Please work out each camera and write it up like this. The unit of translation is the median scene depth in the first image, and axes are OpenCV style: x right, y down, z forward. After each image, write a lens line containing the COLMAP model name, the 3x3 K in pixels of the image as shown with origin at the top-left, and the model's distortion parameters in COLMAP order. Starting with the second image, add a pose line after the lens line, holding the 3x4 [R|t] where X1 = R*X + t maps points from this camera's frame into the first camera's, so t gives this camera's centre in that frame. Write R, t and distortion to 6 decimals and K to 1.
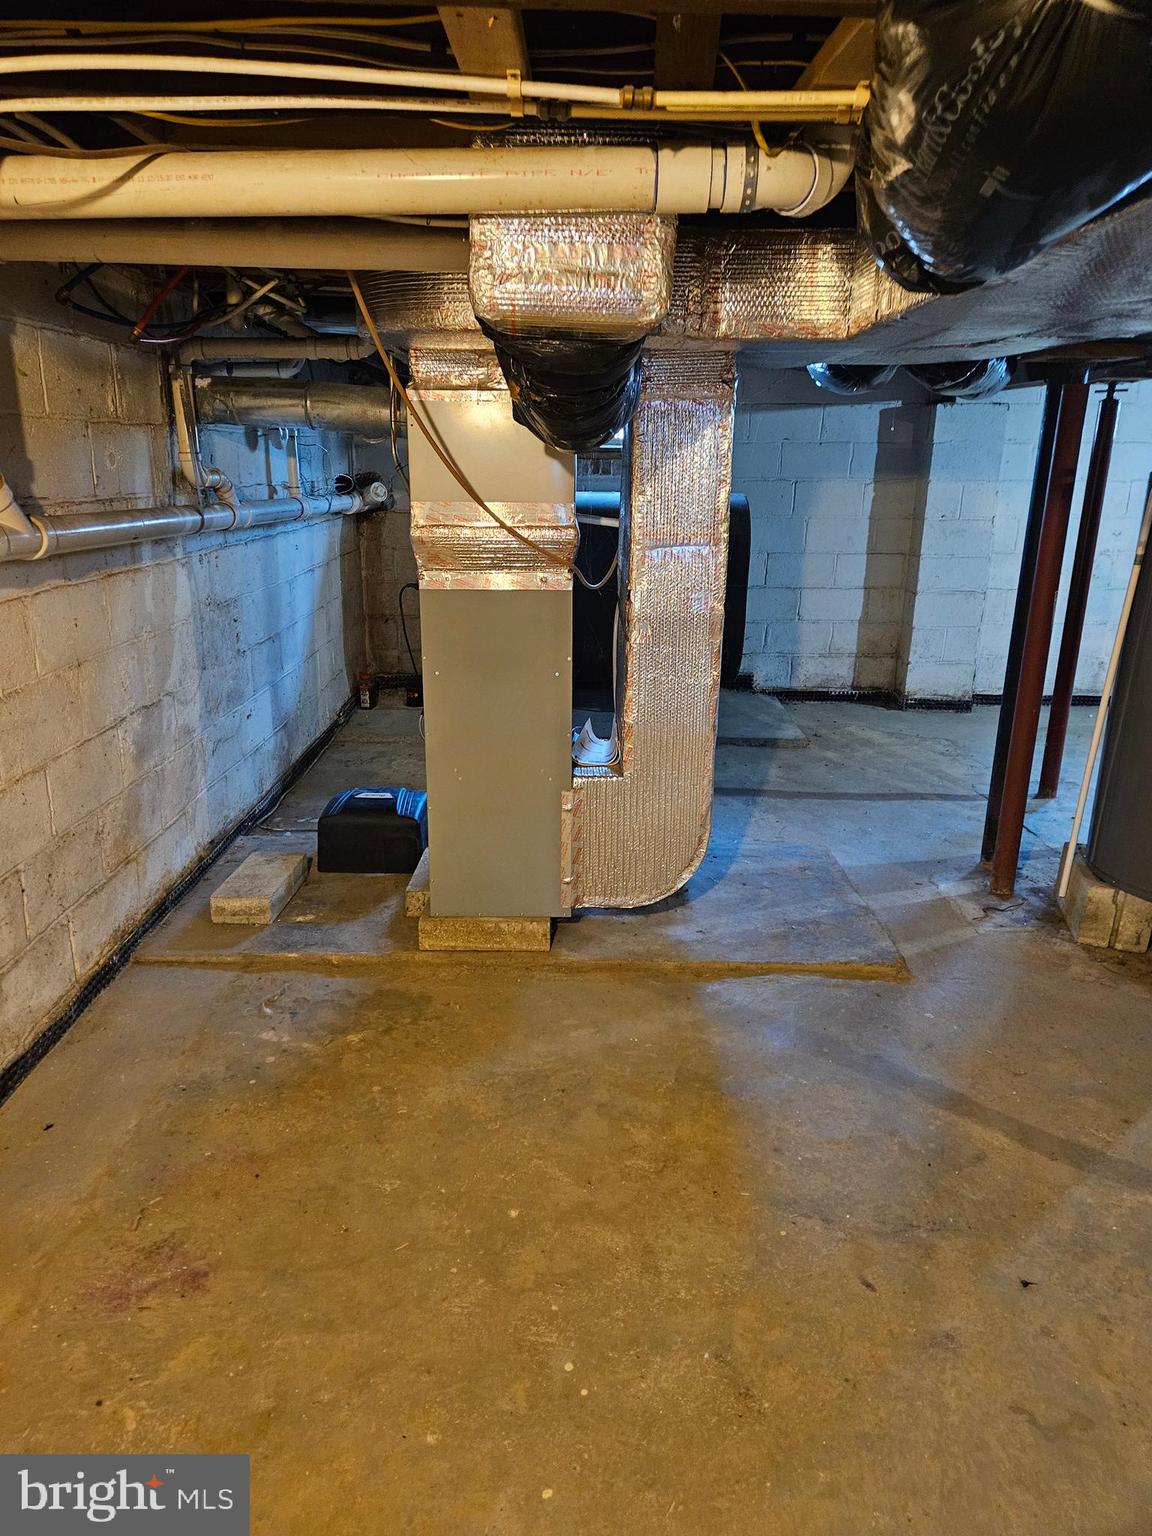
lens RADIAL K [[1015.3, 0, 566.1], [0, 1015.3, 764.7], [0, 0, 1]] dist [0.090229, -0.069974]
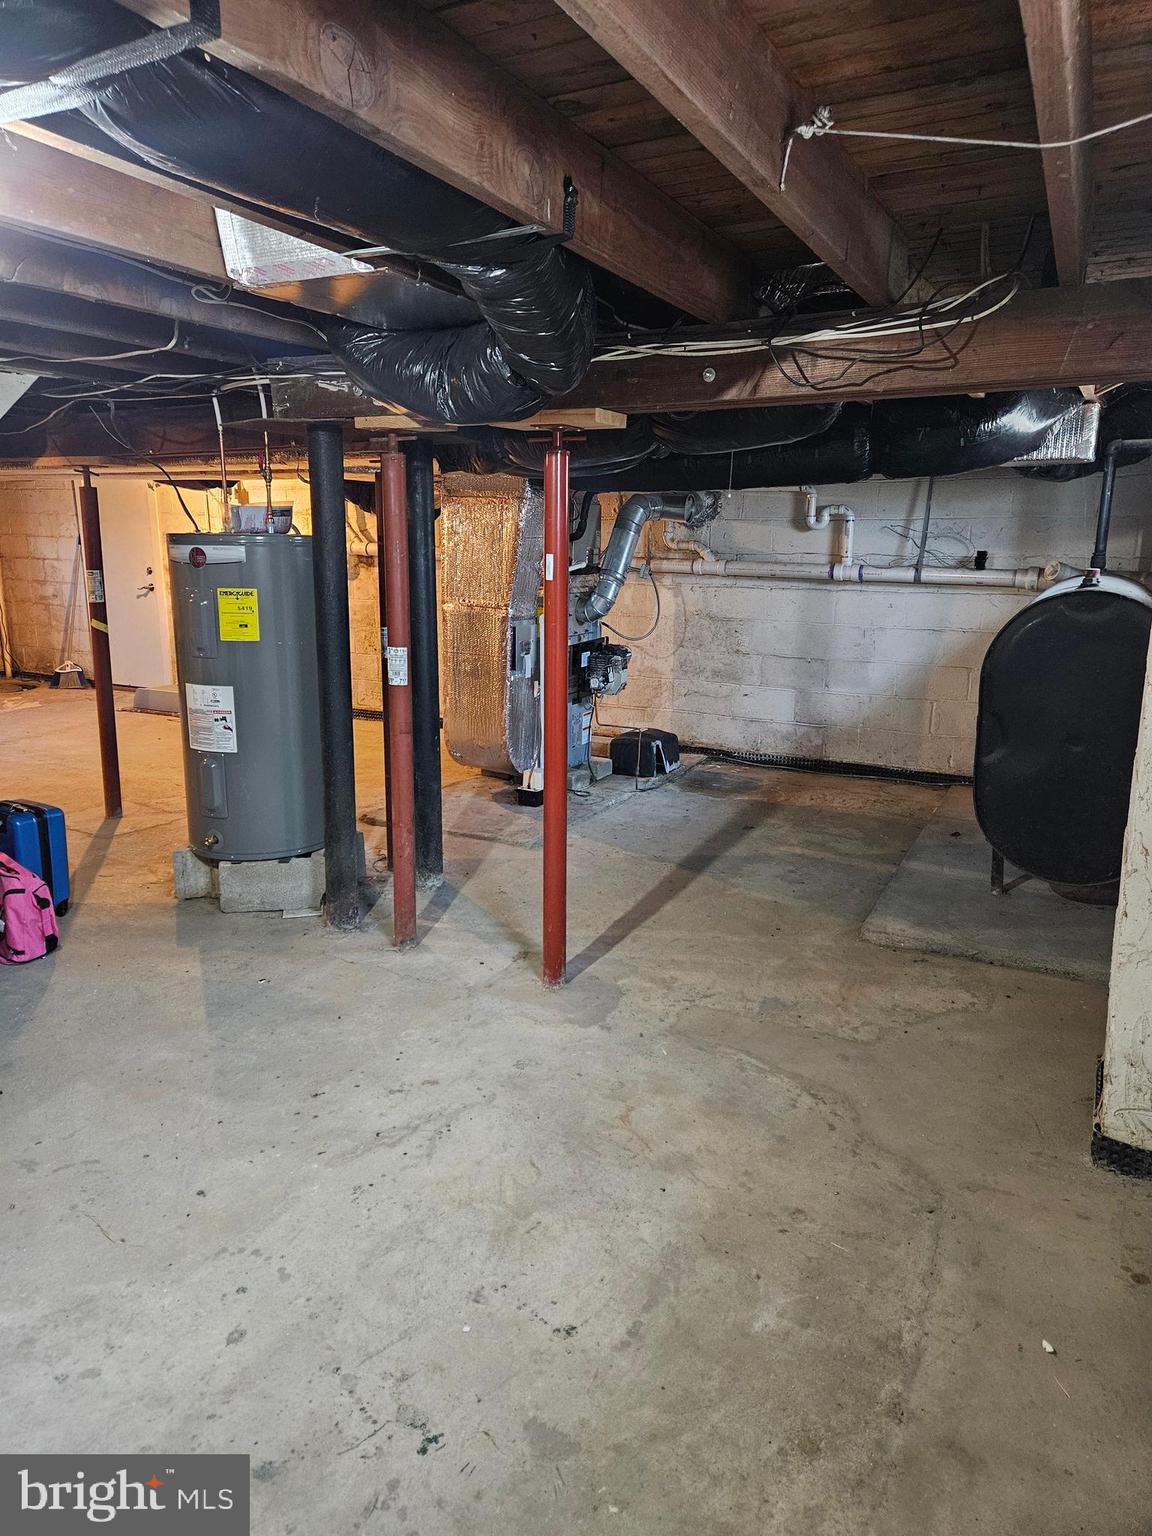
lens RADIAL K [[1015.3, 0, 580.2], [0, 1015.3, 764.5], [0, 0, 1]] dist [0.090229, -0.069974]
pose [[-0.450846, 0.178705, -0.874530, 0.935172], [-0.271616, 0.905825, 0.325126, -0.306952], [0.850272, 0.384118, -0.359849, 1.076326]]
